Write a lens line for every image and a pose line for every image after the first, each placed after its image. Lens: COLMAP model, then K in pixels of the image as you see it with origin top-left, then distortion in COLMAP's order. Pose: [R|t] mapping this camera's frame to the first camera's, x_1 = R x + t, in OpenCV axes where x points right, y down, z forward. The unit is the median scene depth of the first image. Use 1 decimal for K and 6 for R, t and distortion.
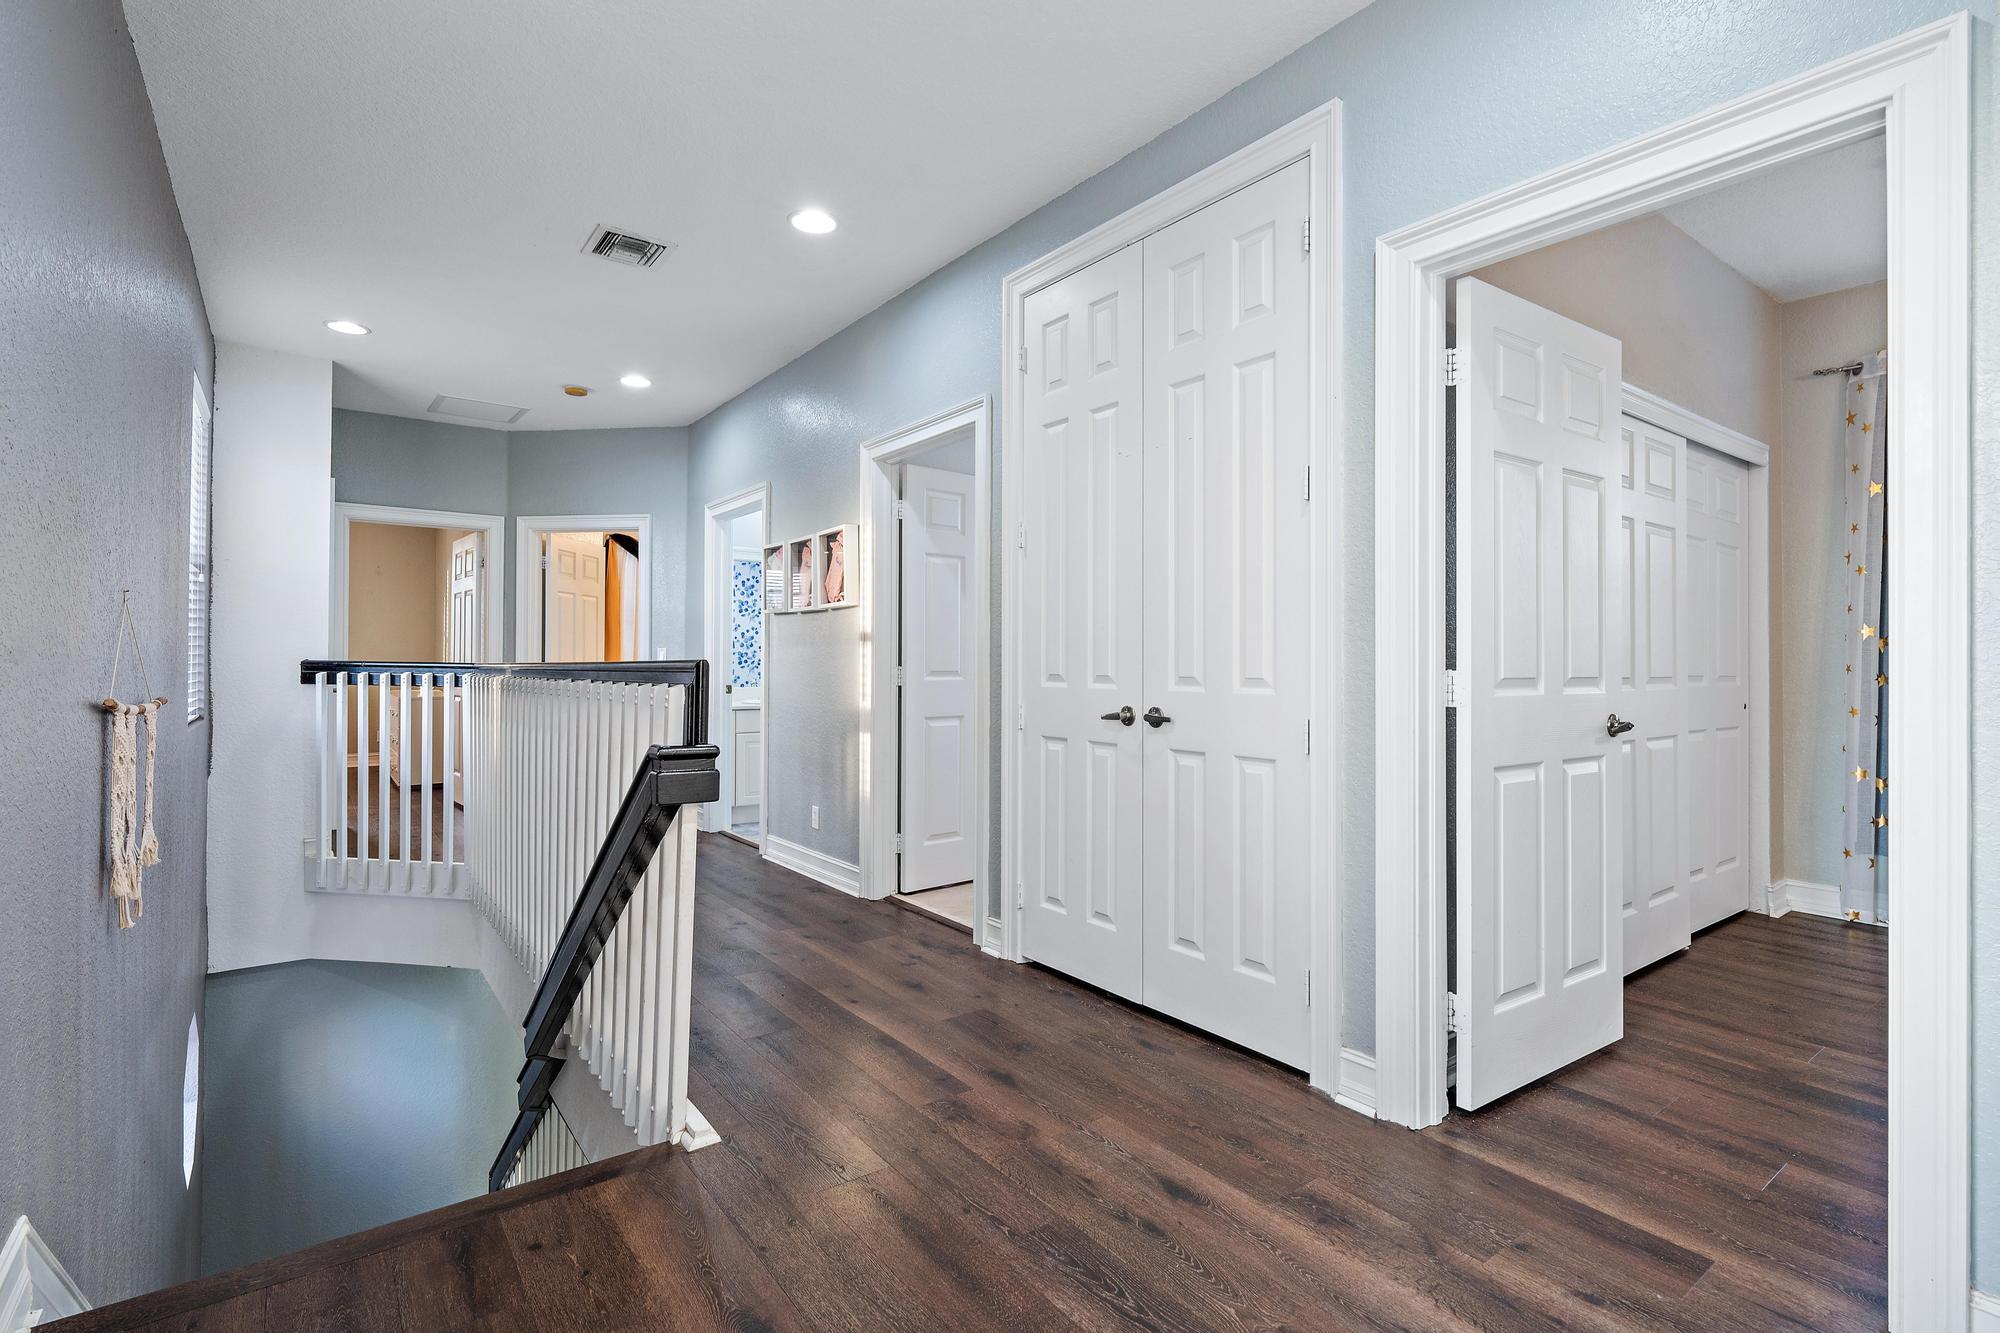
lens RADIAL K [[930.3, 0, 1000.0], [0, 930.3, 666.5], [0, 0, 1]] dist [-0.002547, -0.000315]
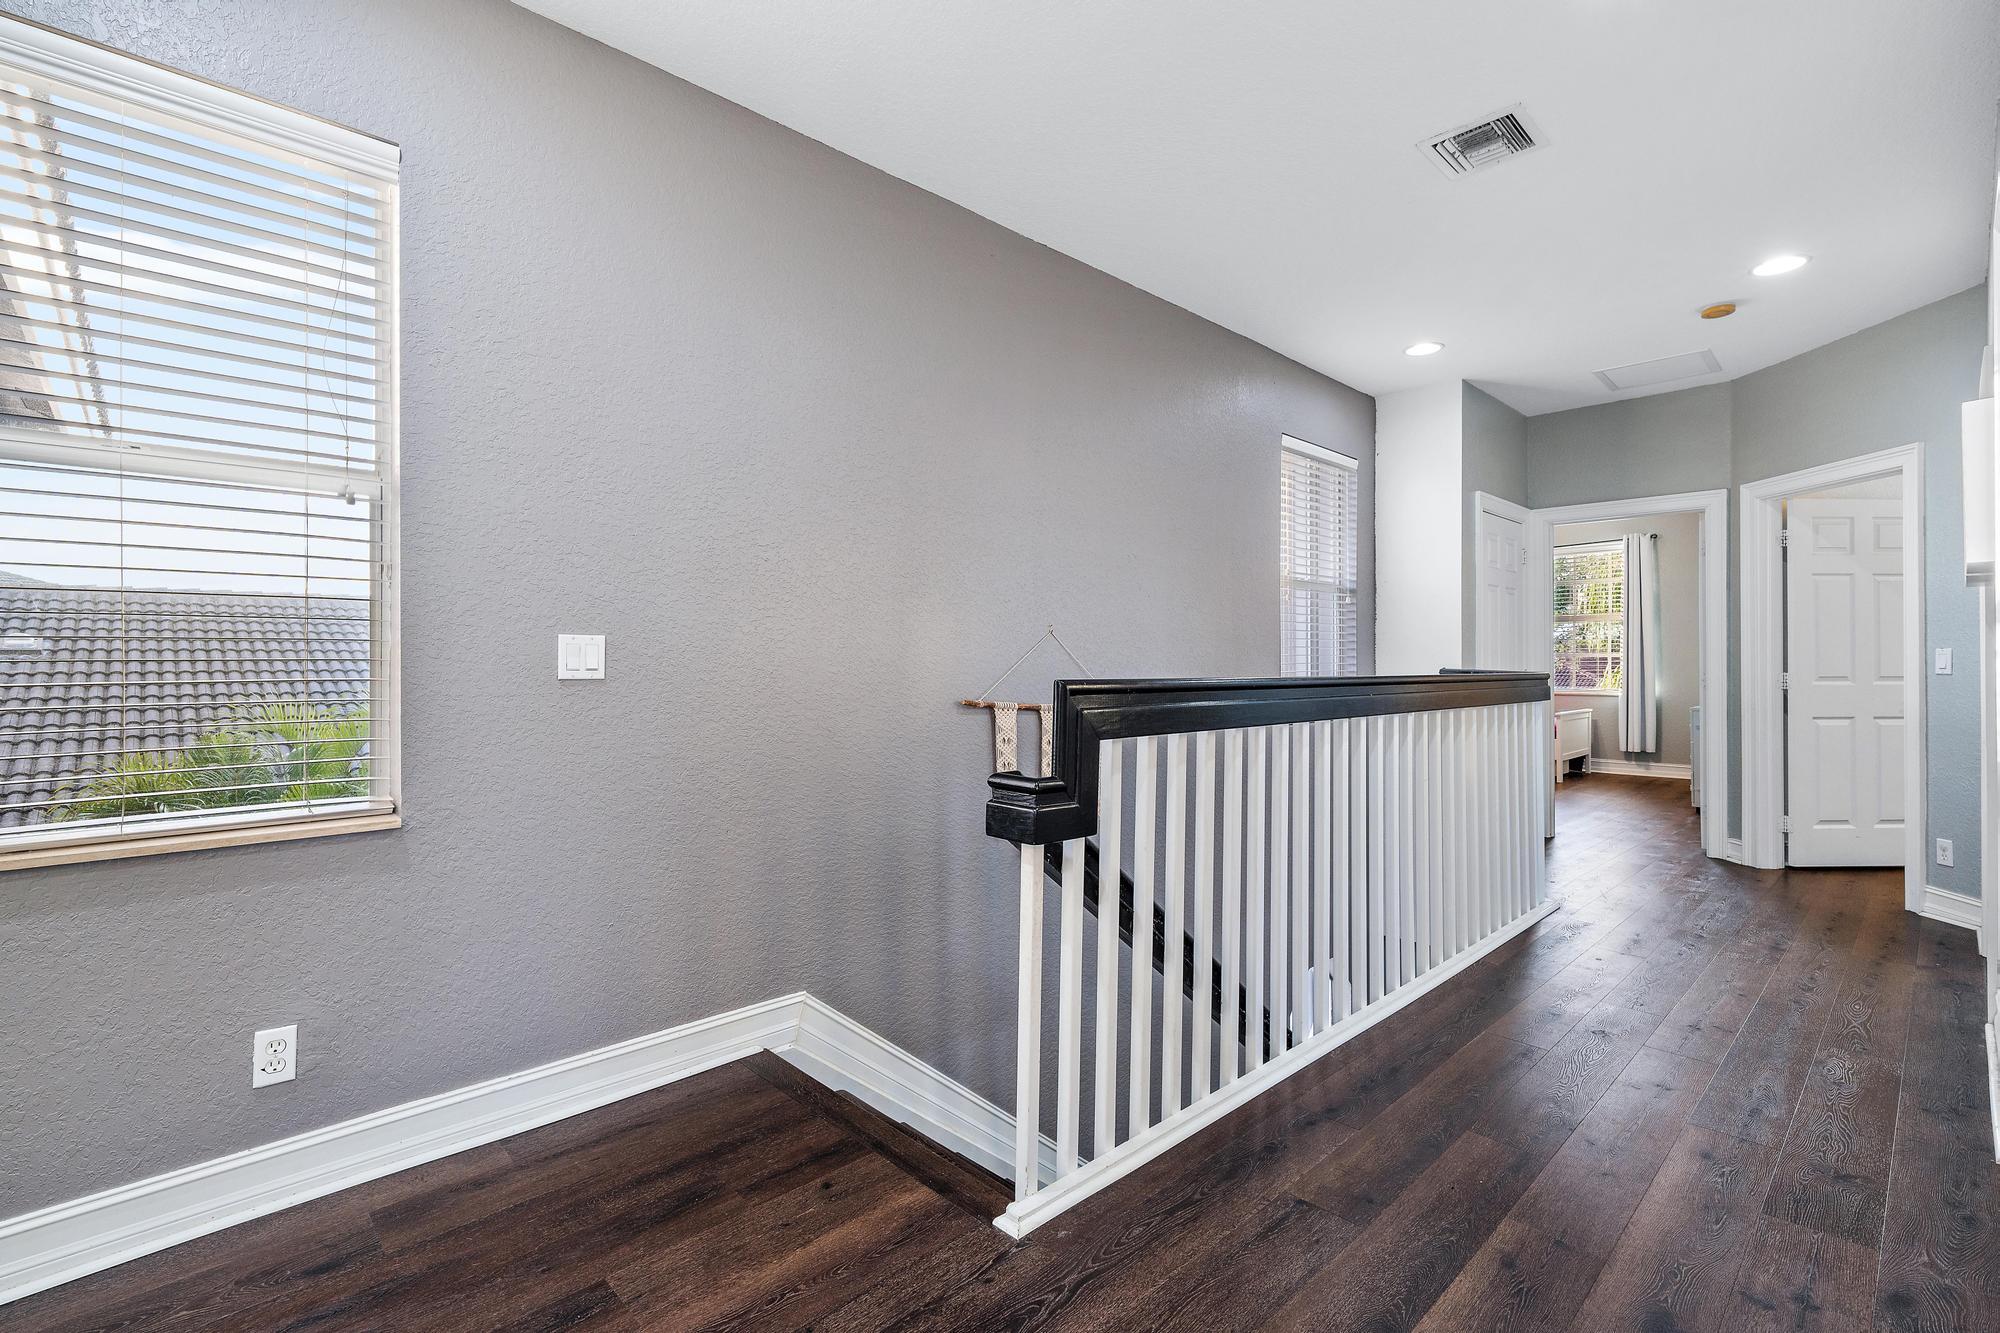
lens RADIAL K [[908.1, 0, 998.0], [0, 908.1, 656.4], [0, 0, 1]] dist [0.000302, -0.000410]
pose [[0.113651, -0.011409, -0.993455, 0.215236], [-0.002693, 0.999927, -0.011791, -0.006619], [0.993517, 0.004015, 0.113612, 0.356125]]
